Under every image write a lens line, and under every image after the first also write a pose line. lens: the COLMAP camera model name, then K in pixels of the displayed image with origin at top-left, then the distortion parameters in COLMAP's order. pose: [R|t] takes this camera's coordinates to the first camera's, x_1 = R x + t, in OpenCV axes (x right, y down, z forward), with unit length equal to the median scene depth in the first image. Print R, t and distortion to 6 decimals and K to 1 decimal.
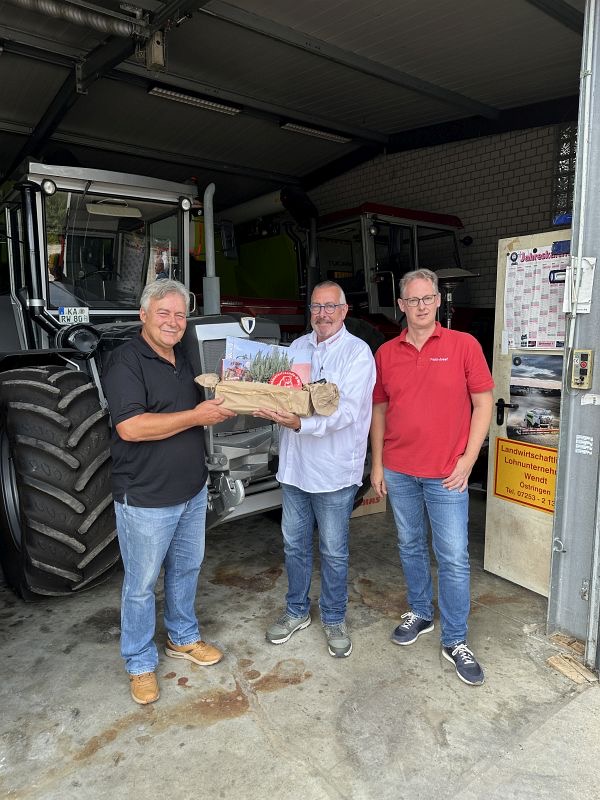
lens RADIAL K [[555.1, 0, 300.0], [0, 555.1, 400.0], [0, 0, 1]] dist [0.003492, -0.029706]
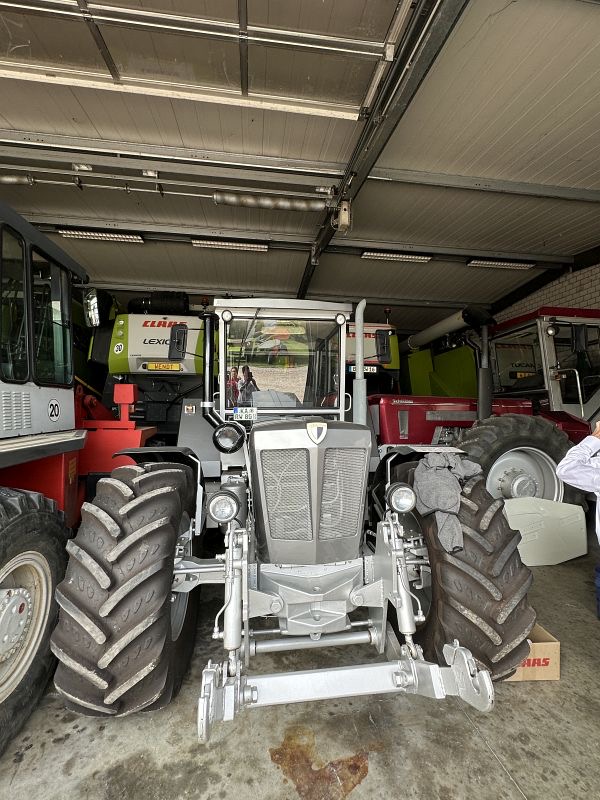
lens RADIAL K [[359.1, 0, 300.0], [0, 359.1, 400.0], [0, 0, 1]] dist [-0.002438, -0.000735]
pose [[0.865811, -0.010774, -0.500254, 0.083184], [-0.075641, 0.985460, -0.152140, -0.057533], [0.494620, 0.169564, 0.852408, 0.305033]]
